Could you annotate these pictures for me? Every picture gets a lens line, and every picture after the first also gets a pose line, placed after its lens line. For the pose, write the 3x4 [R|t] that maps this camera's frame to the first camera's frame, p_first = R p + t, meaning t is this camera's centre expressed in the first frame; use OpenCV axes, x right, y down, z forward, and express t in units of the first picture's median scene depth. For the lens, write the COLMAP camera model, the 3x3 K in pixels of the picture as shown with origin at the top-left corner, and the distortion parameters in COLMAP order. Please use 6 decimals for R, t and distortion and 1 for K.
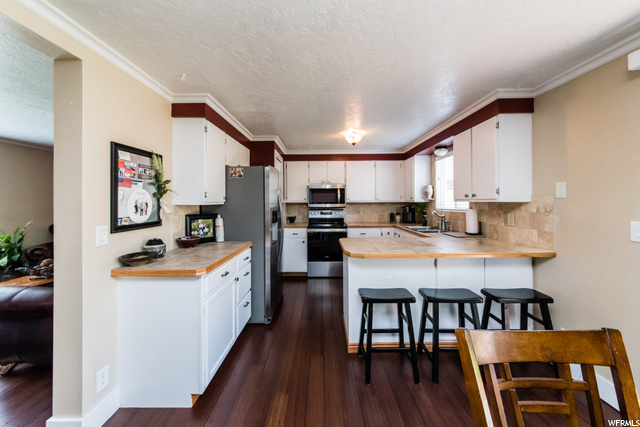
lens RADIAL K [[217.8, 0, 312.4], [0, 217.8, 203.2], [0, 0, 1]] dist [0.002137, 0.000095]
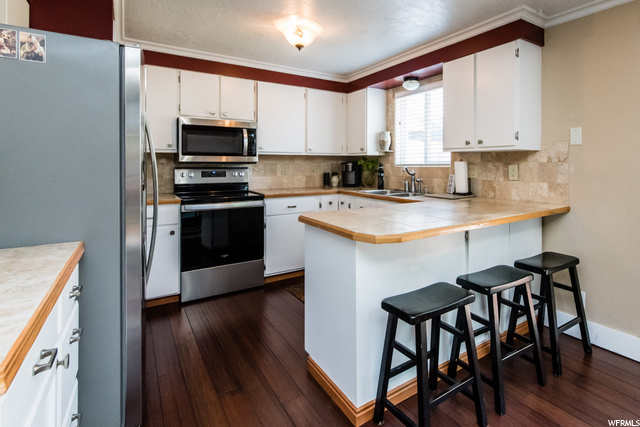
lens RADIAL K [[329.9, 0, 359.3], [0, 329.9, 164.9], [0, 0, 1]] dist [0.024002, -0.000310]
pose [[0.798879, 0.010725, 0.601396, -0.229962], [-0.008819, 0.999942, -0.006119, 0.043172], [-0.601427, -0.000415, 0.798928, 0.257481]]
